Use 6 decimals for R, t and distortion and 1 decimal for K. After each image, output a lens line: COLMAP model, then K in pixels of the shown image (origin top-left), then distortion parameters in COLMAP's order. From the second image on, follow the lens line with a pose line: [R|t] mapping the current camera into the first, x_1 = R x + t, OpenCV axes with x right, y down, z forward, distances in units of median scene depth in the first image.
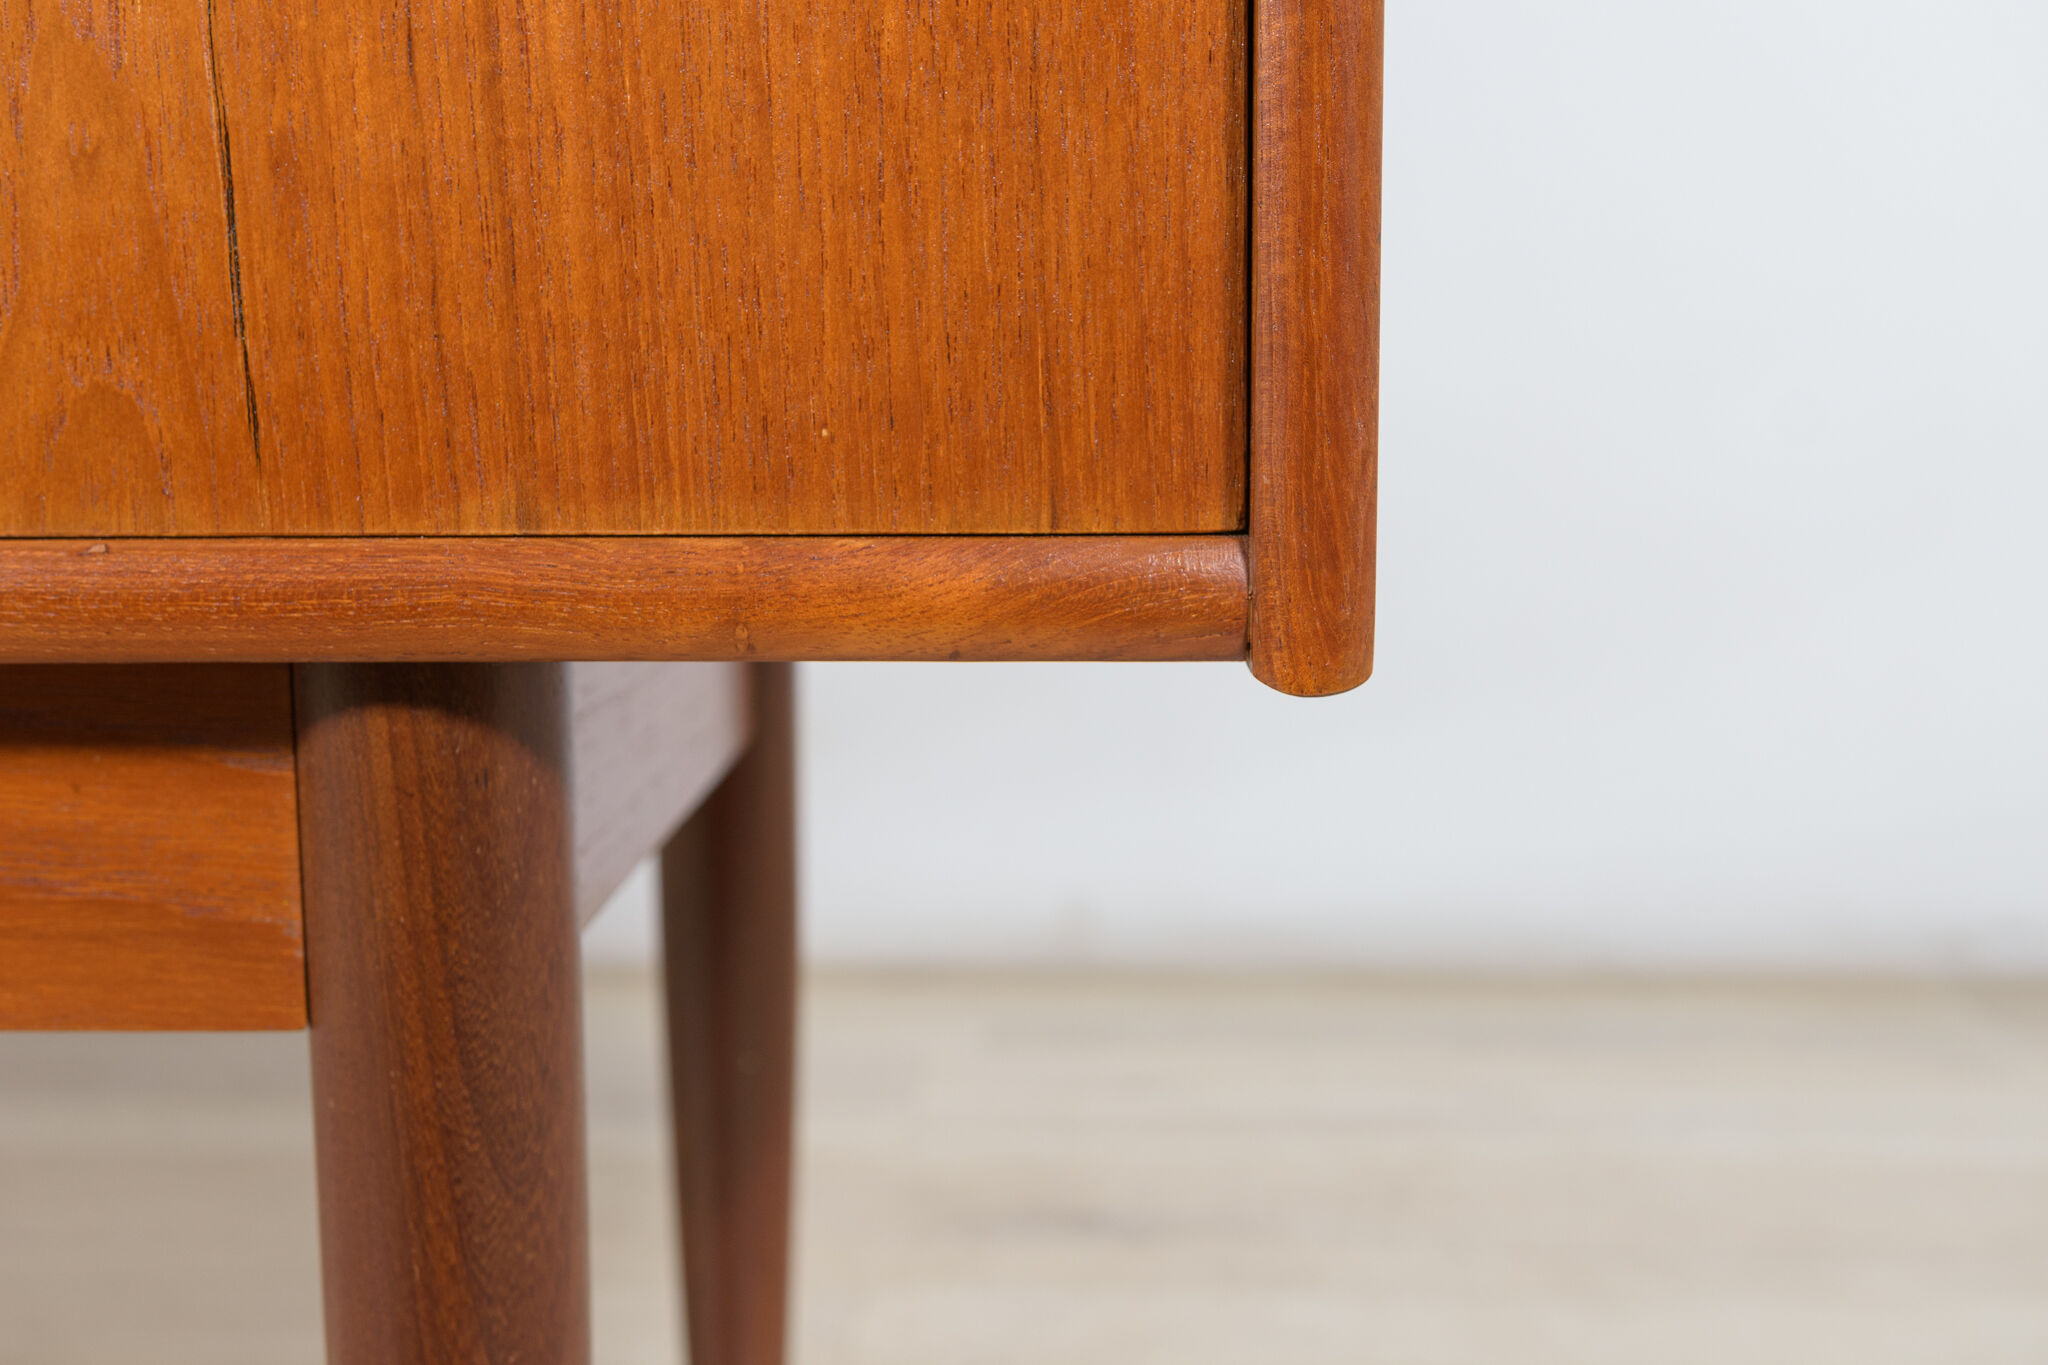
lens RADIAL K [[2549.1, 0, 1022.7], [0, 2549.1, 683.3], [0, 0, 1]] dist [-0.006997, 0.032561]
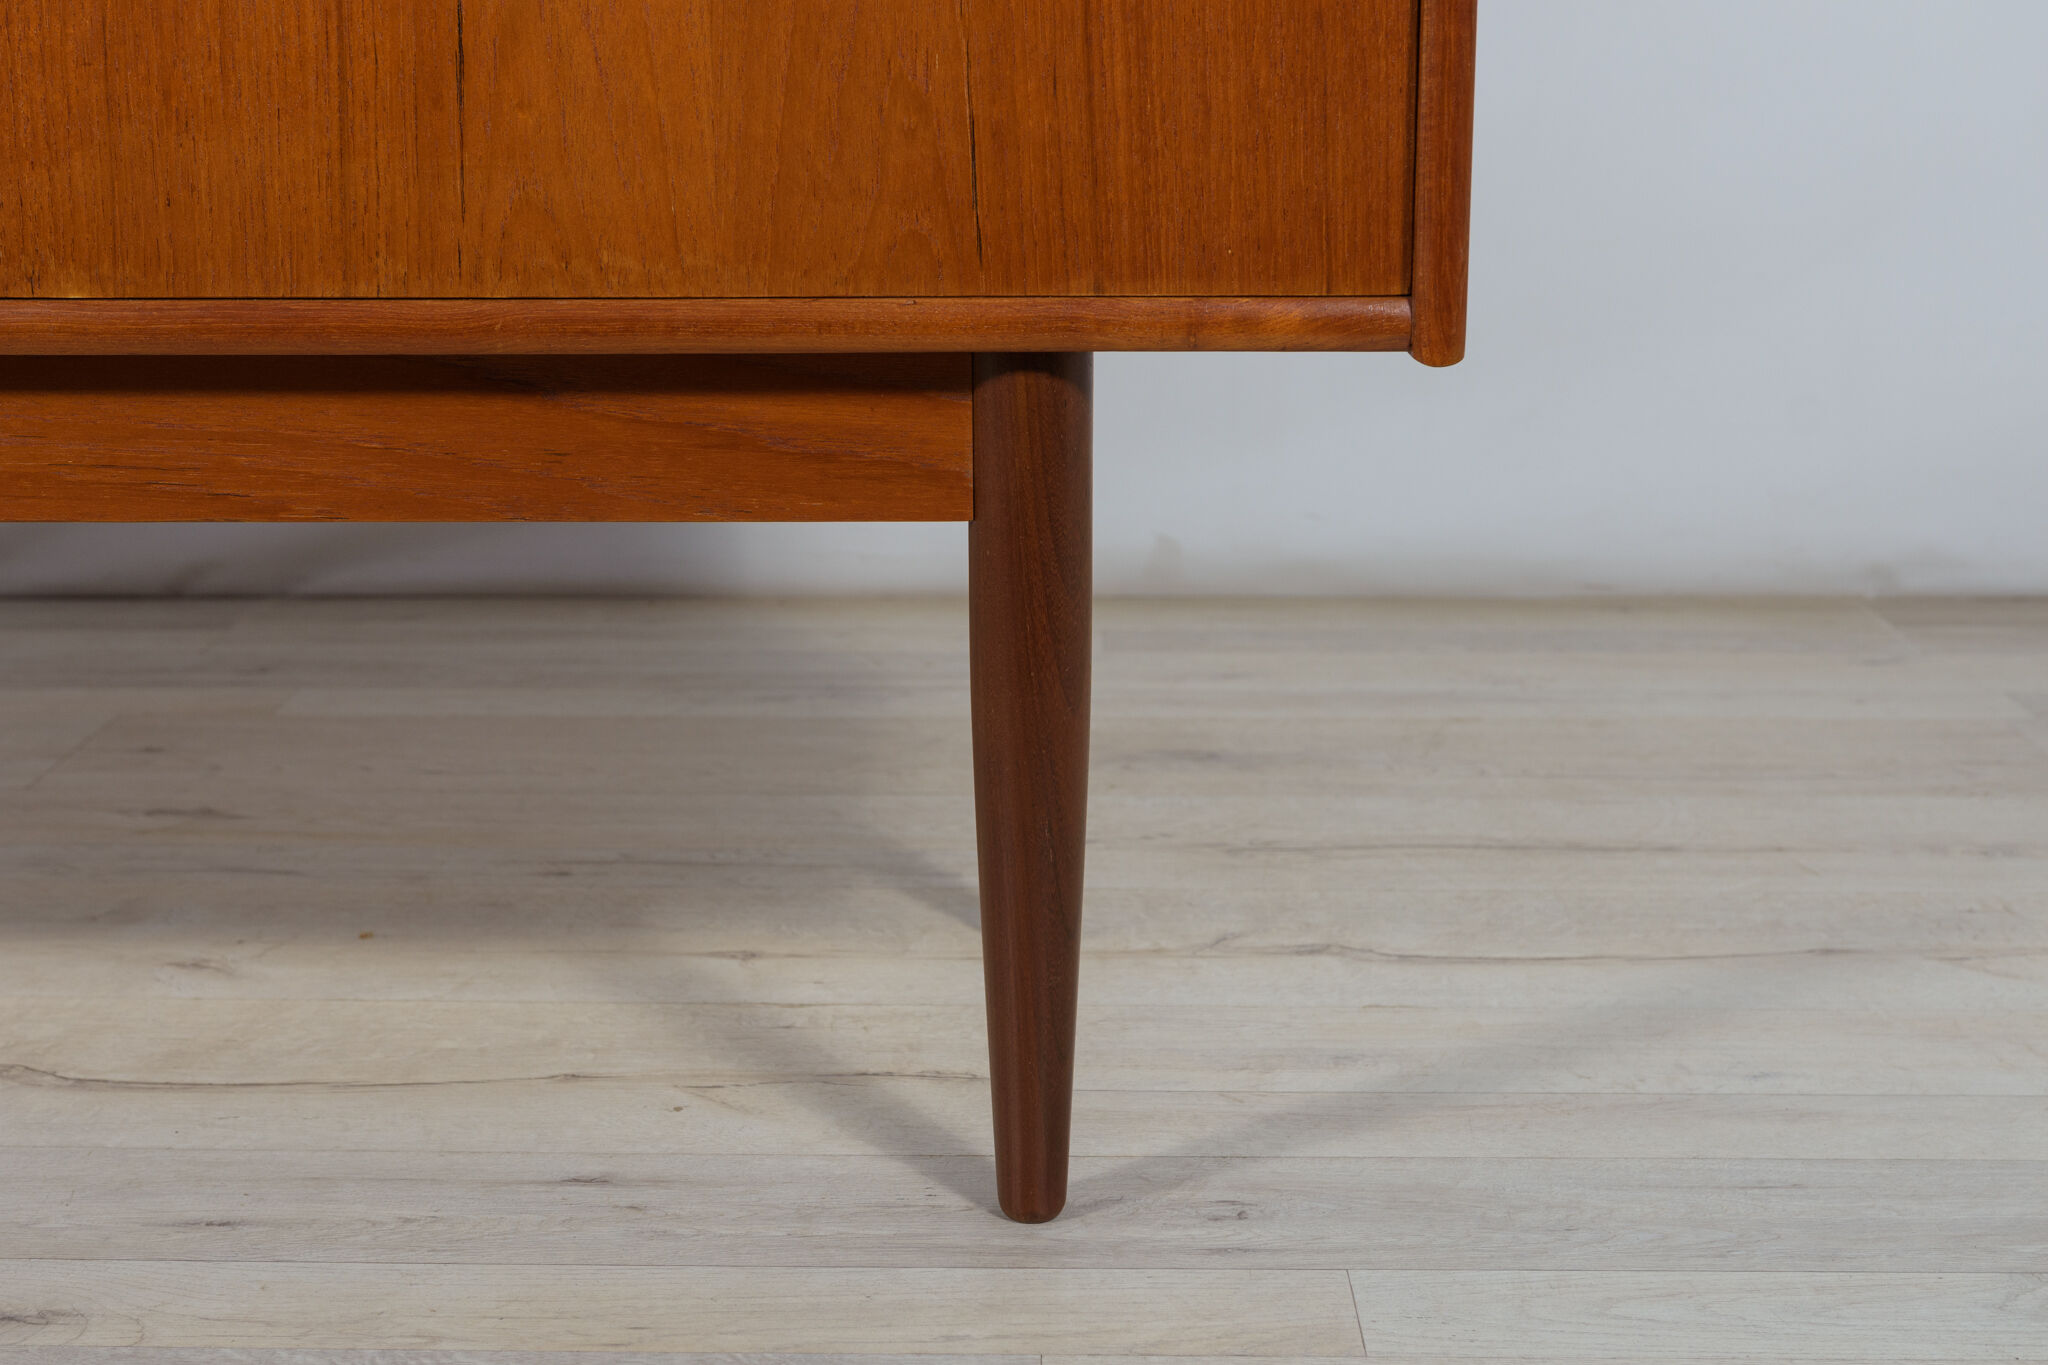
lens RADIAL K [[3009.4, 0, 1034.0], [0, 3009.4, 694.2], [0, 0, 1]] dist [0.000533, 0.003138]
pose [[0.999605, -0.003336, 0.027900, -0.331922], [0.000181, 0.993670, 0.112337, -0.006478], [-0.028098, -0.112288, 0.993278, -1.744518]]
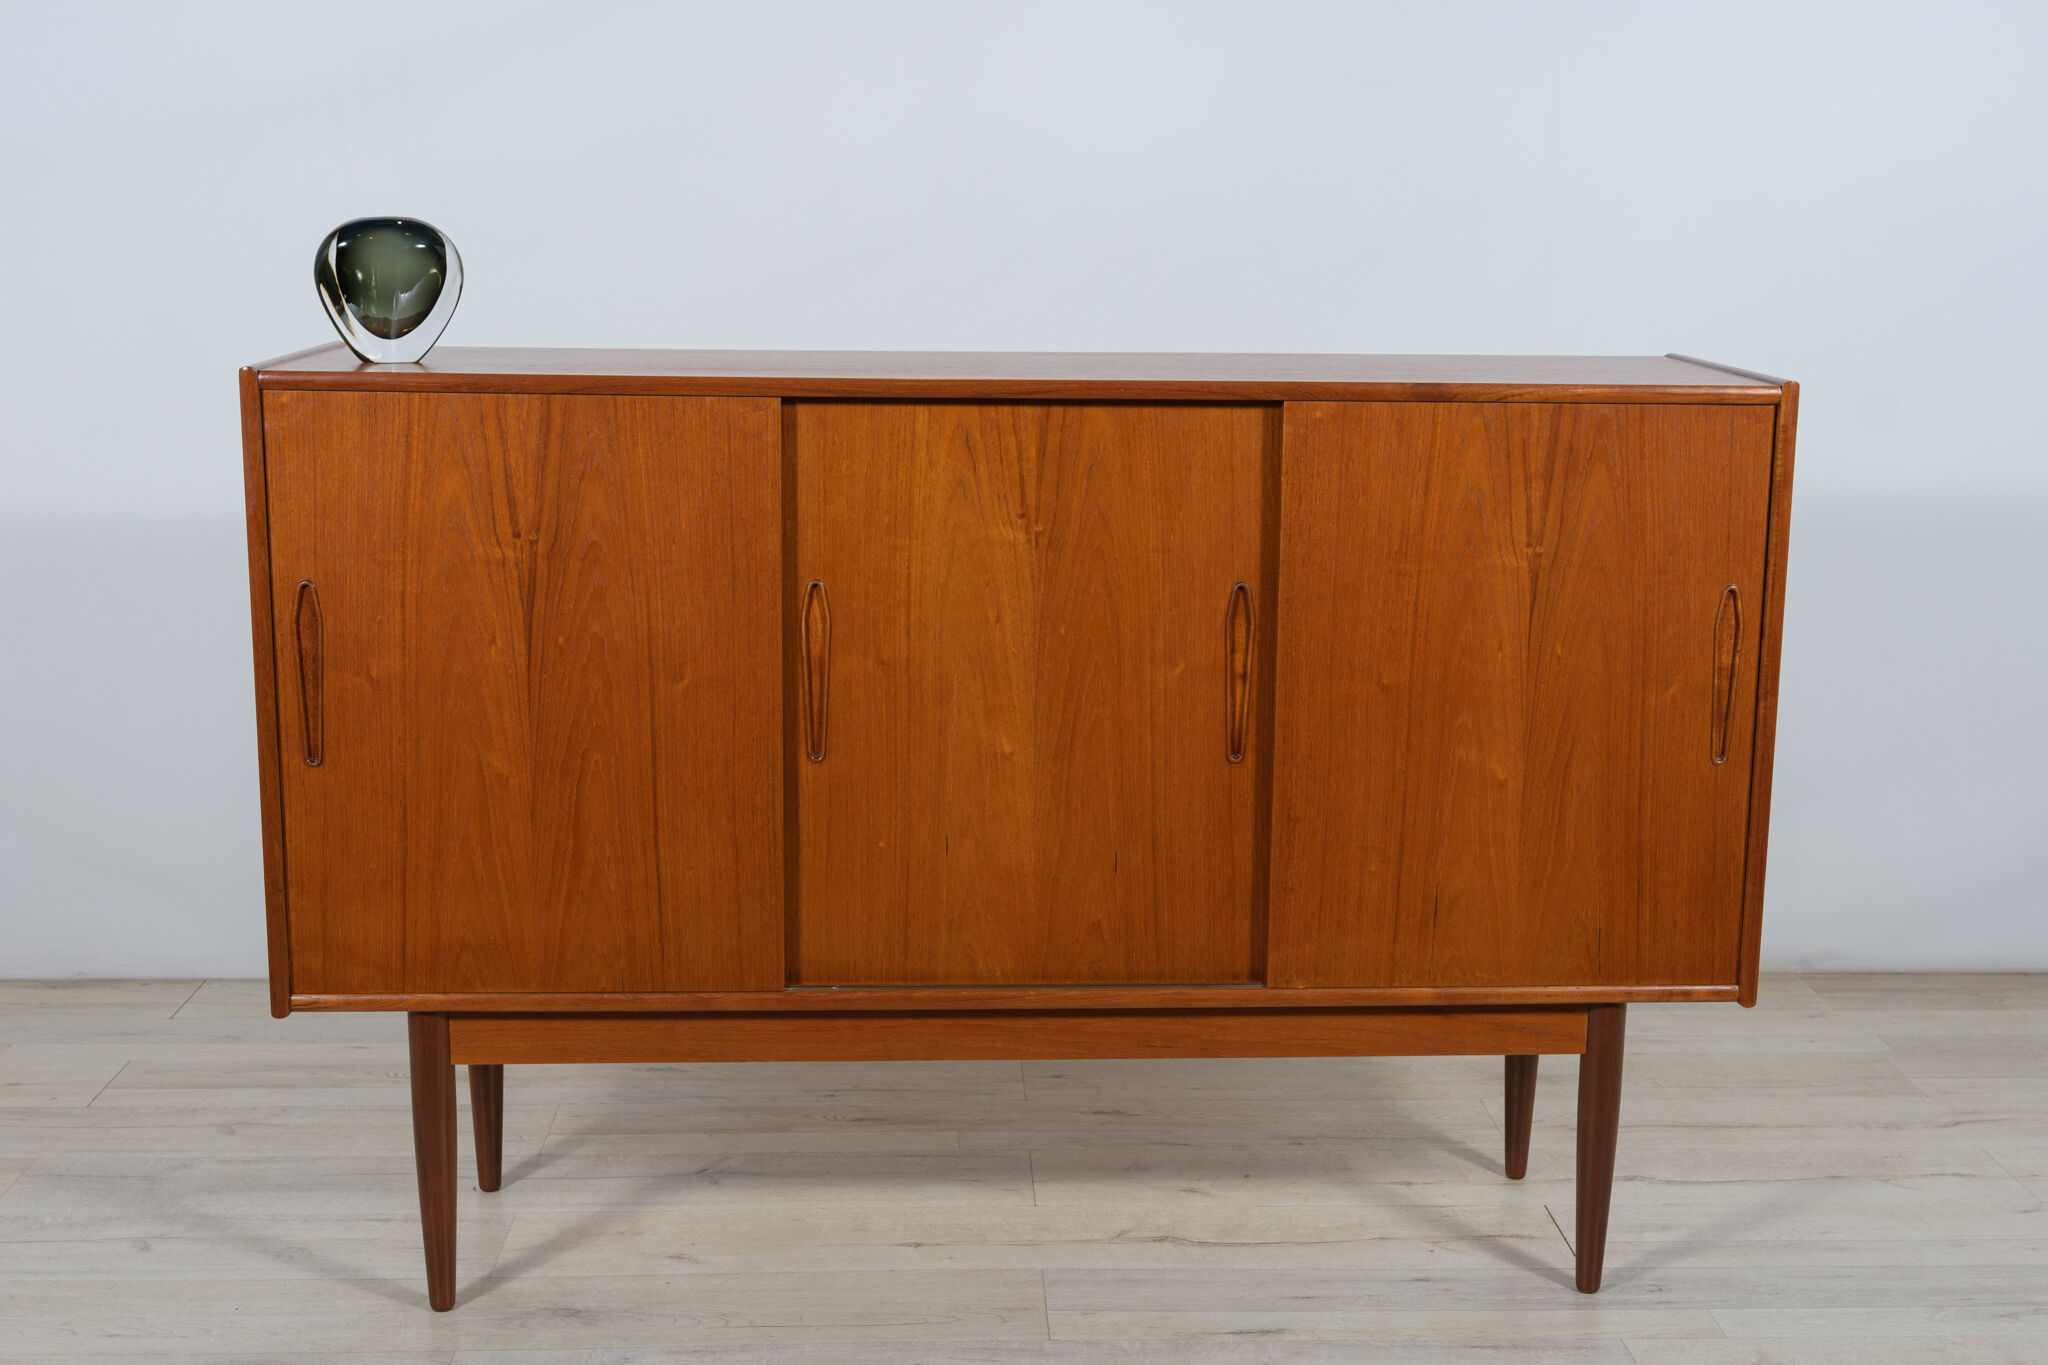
lens RADIAL K [[2509.8, 0, 1066.0], [0, 2509.8, 675.4], [0, 0, 1]] dist [-0.001871, -0.009024]
pose [[0.995292, -0.001553, 0.096914, -2.426675], [-0.004300, 0.998180, 0.060151, -1.316745], [-0.096831, -0.060285, 0.993474, -5.643083]]
